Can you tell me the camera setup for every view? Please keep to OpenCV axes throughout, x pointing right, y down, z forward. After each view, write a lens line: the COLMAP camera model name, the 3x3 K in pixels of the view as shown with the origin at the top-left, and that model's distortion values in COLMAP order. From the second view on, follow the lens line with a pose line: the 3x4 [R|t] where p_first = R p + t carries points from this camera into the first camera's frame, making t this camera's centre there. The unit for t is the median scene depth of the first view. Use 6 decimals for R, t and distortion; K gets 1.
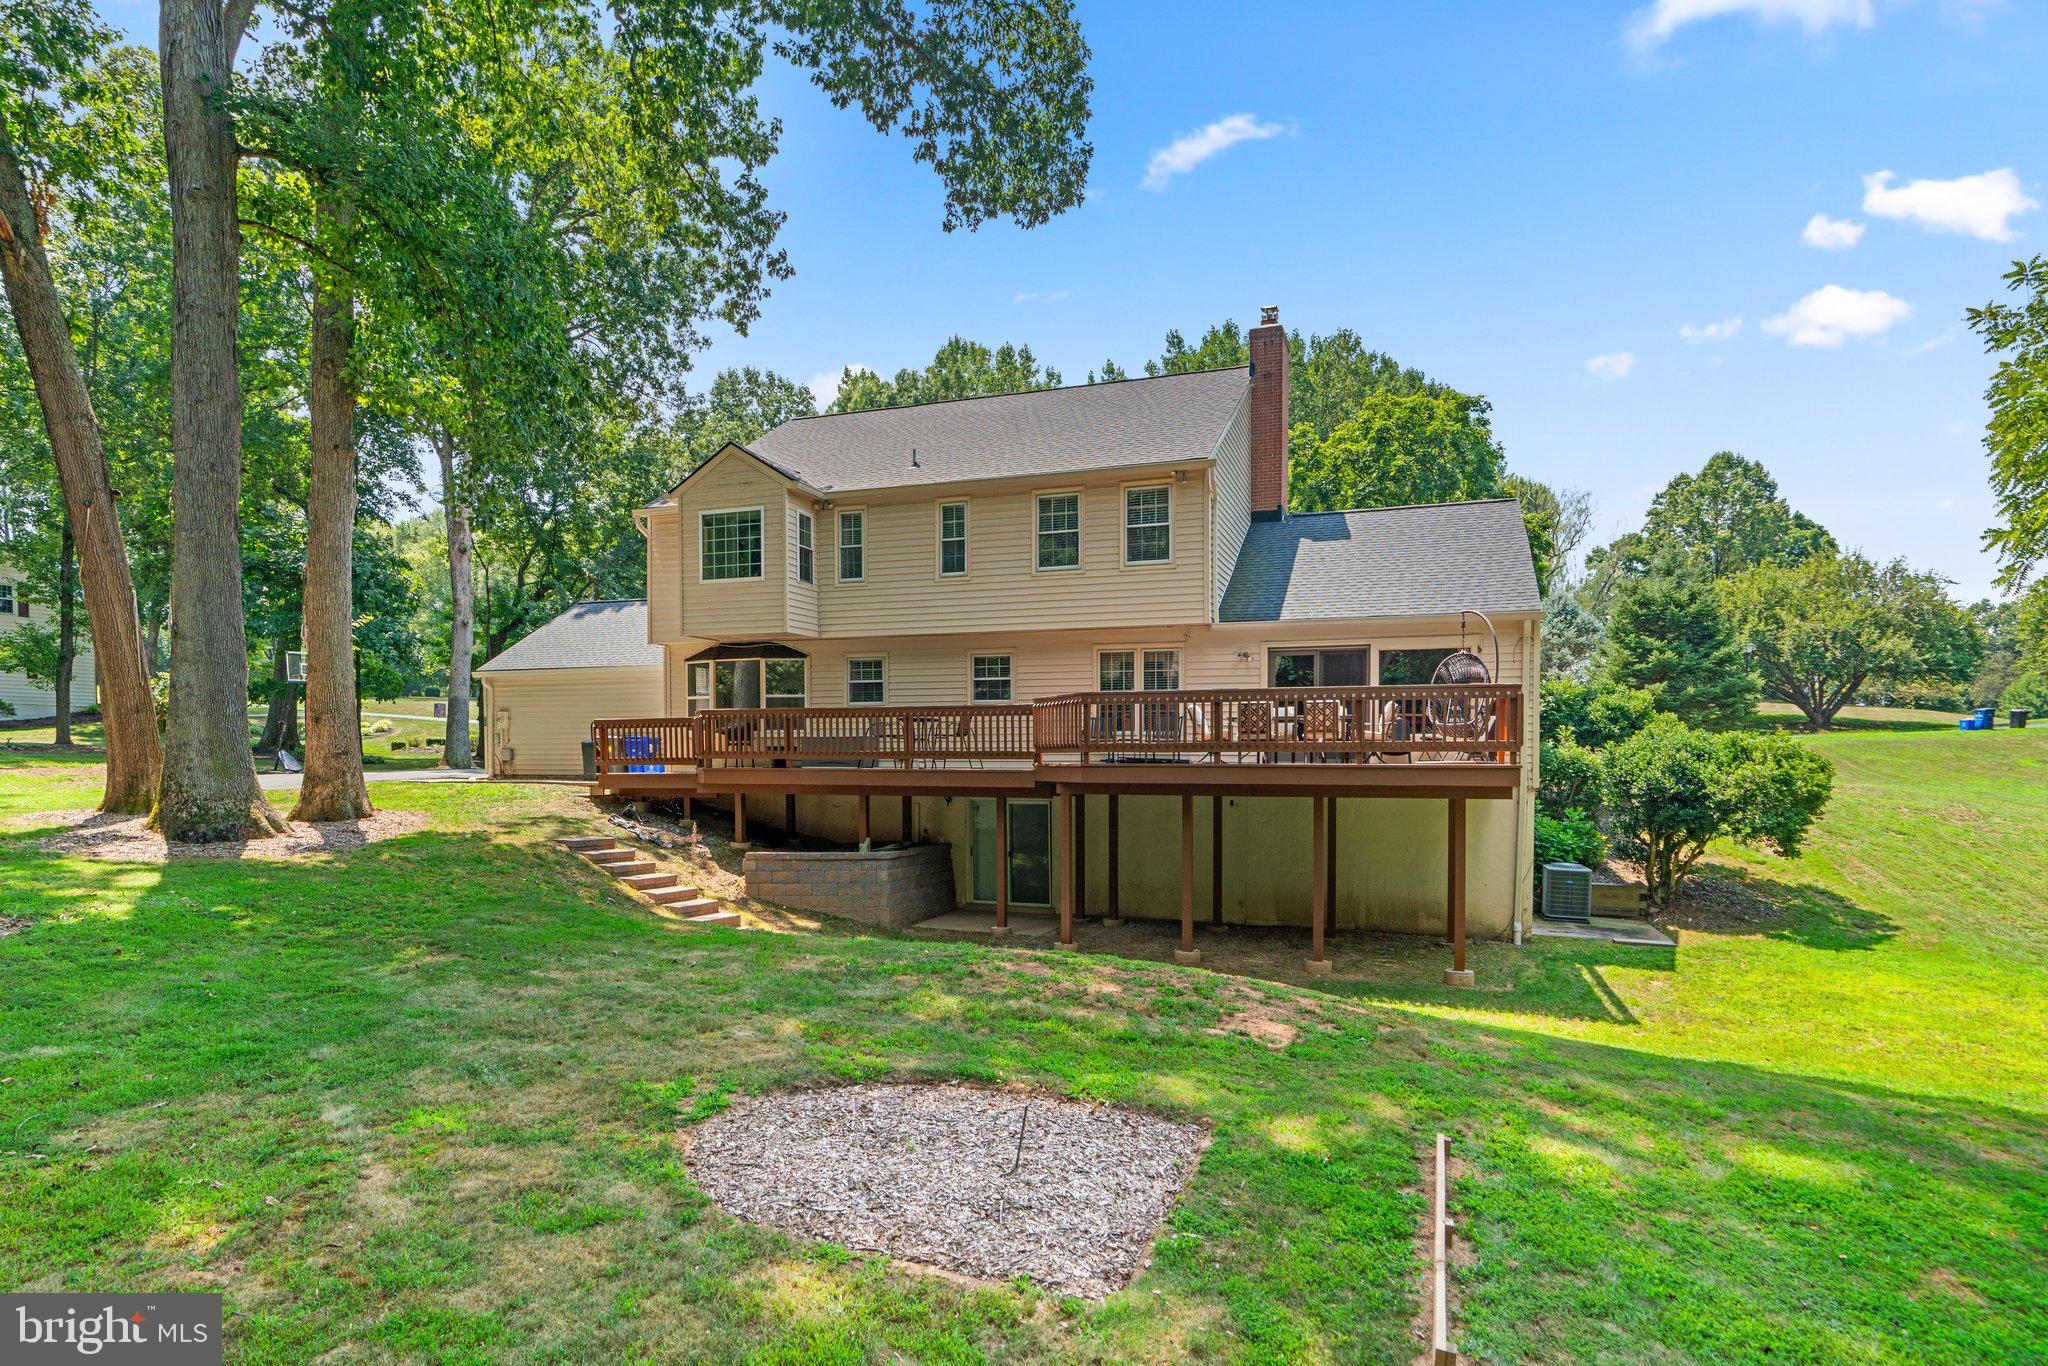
lens RADIAL K [[919.6, 0, 978.1], [0, 919.6, 625.2], [0, 0, 1]] dist [-0.001564, 0.000895]
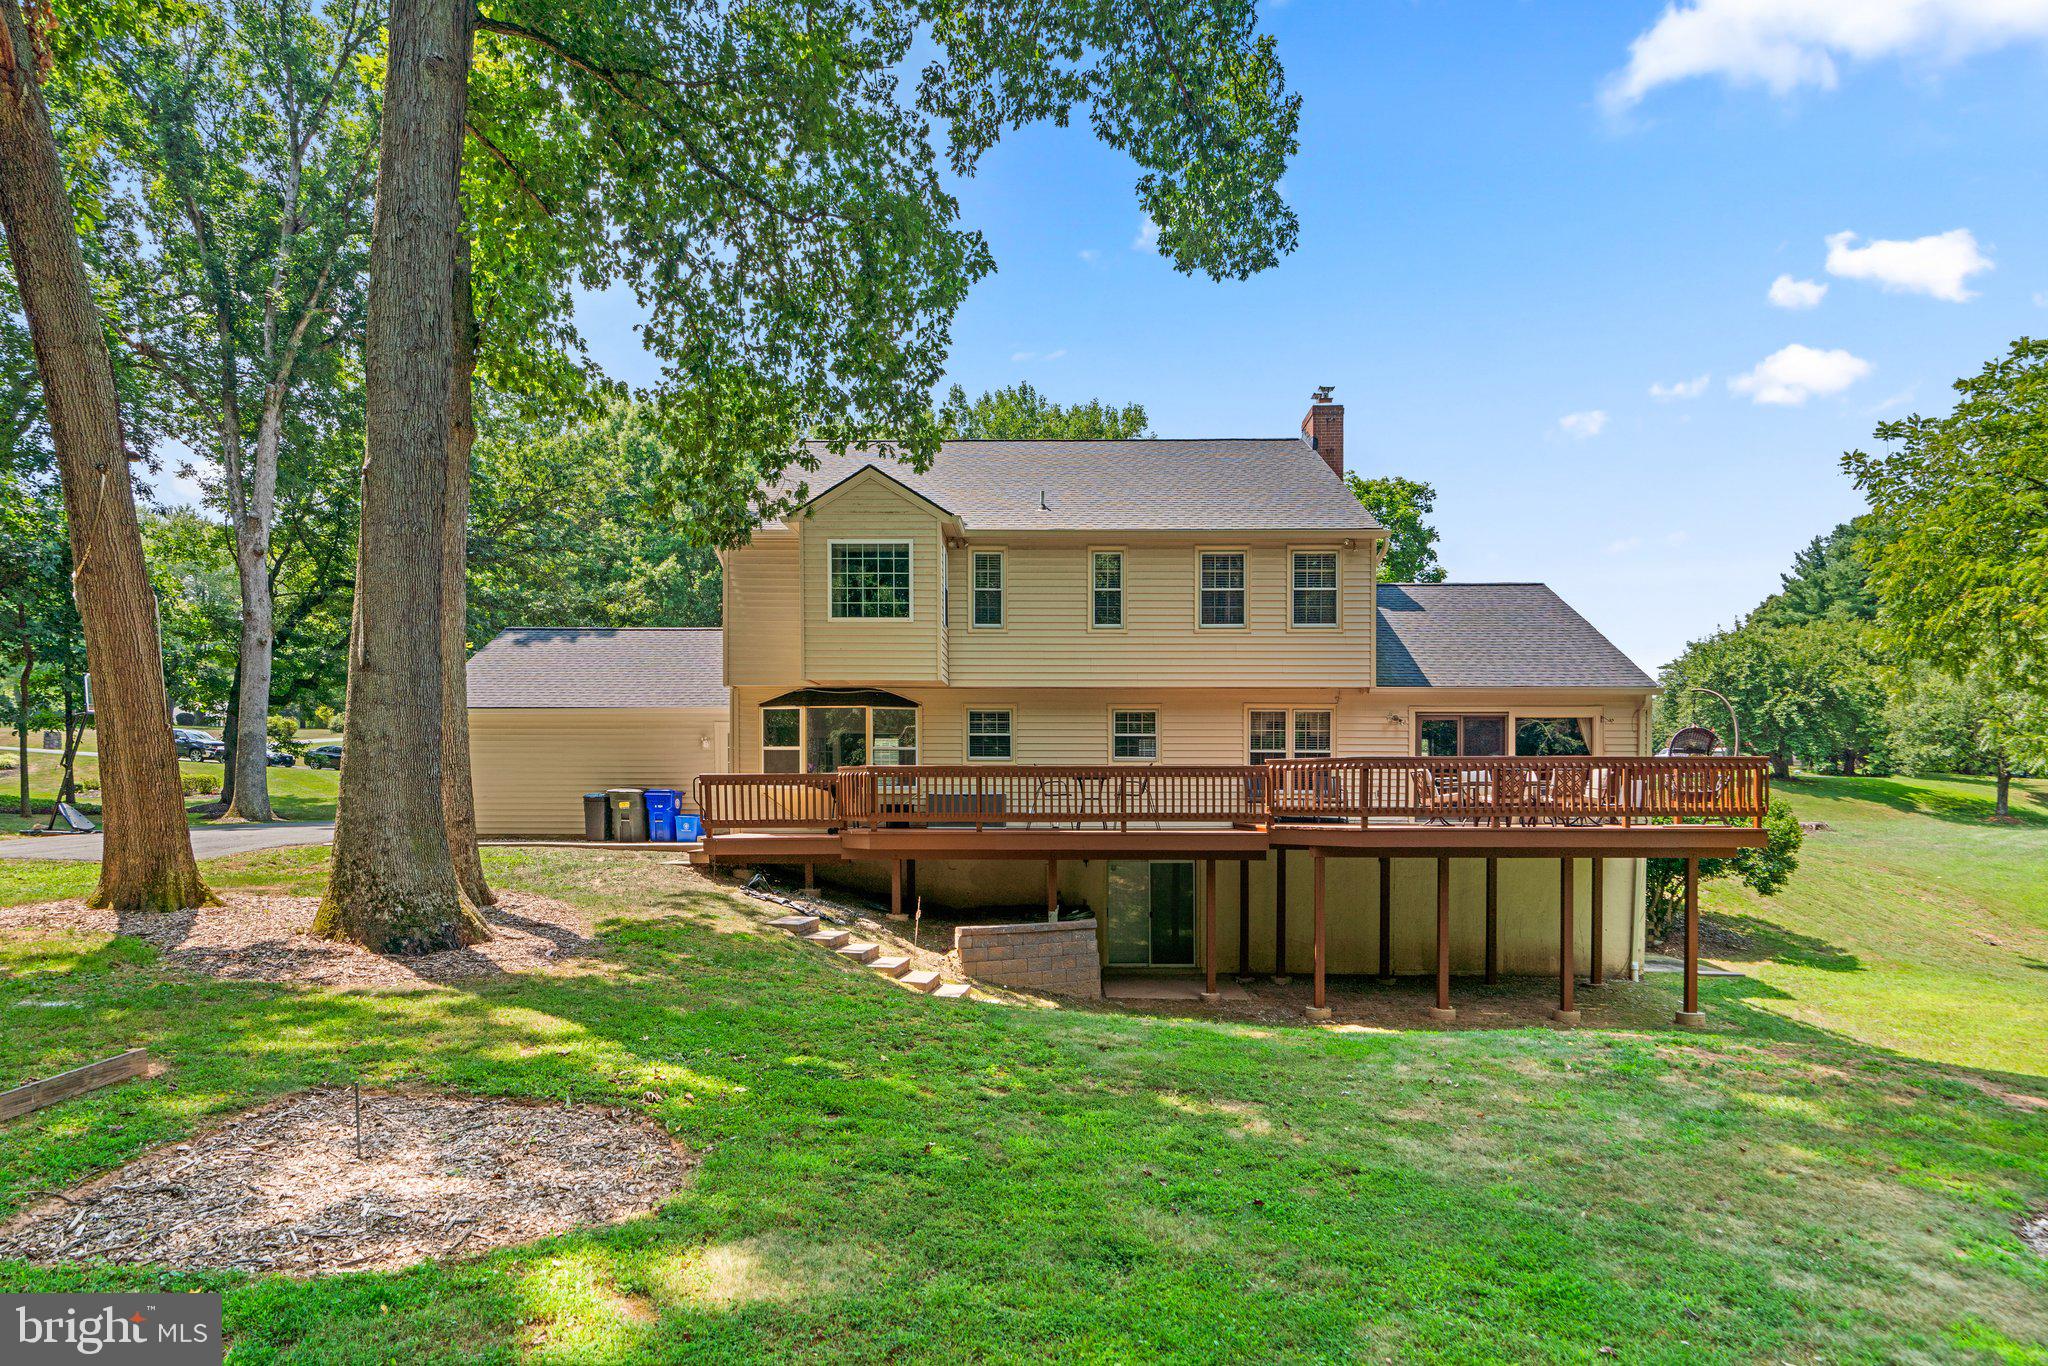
lens RADIAL K [[919.6, 0, 1016.8], [0, 919.6, 667.8], [0, 0, 1]] dist [-0.001564, 0.000895]
pose [[0.958796, 0.038113, 0.281527, -0.388631], [-0.038553, 0.999249, -0.003978, -0.004335], [-0.281467, -0.007040, 0.959545, 0.104840]]
